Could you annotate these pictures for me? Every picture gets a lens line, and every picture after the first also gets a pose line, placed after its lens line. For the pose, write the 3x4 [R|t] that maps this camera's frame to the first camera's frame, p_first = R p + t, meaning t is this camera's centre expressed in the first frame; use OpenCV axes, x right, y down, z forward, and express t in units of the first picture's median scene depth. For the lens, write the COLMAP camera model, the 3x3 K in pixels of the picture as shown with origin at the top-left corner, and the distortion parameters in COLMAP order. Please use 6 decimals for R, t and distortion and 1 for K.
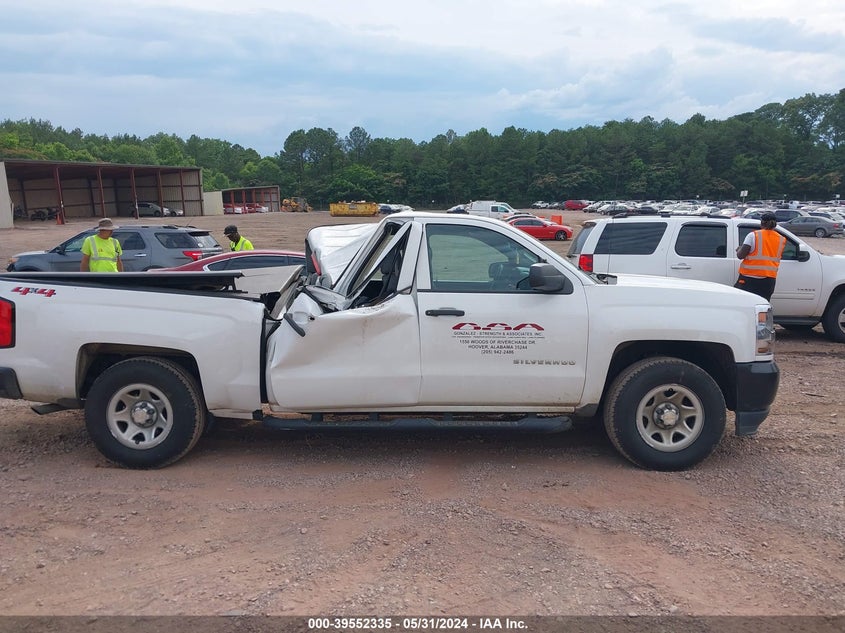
lens RADIAL K [[705.9, 0, 420.9], [0, 705.9, 317.1], [0, 0, 1]] dist [0.006751, -0.014997]
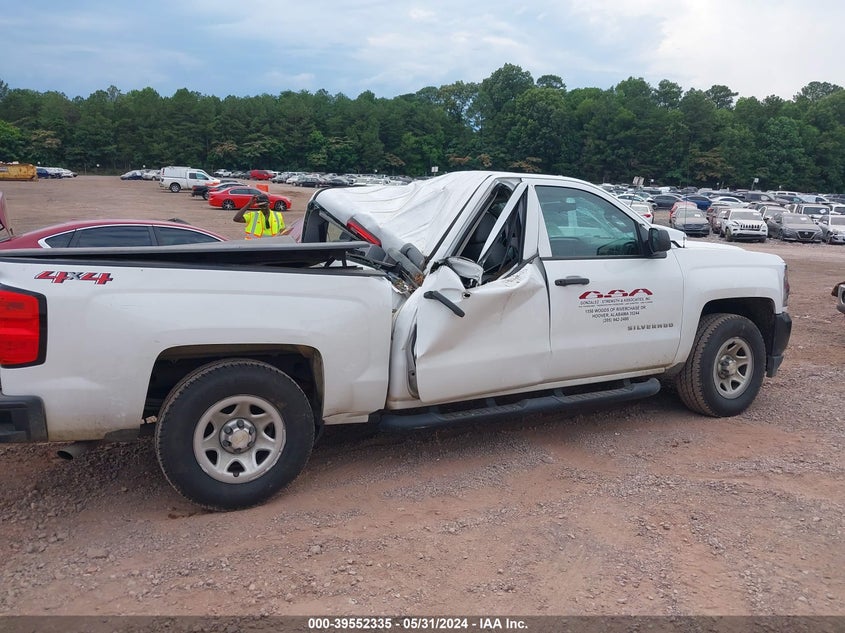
lens RADIAL K [[705.9, 0, 420.9], [0, 705.9, 317.1], [0, 0, 1]] dist [0.006751, -0.014997]
pose [[0.877139, -0.067691, 0.475442, -0.574549], [0.048939, 0.997461, 0.051726, -0.017169], [-0.477736, -0.022103, 0.878225, 0.257062]]
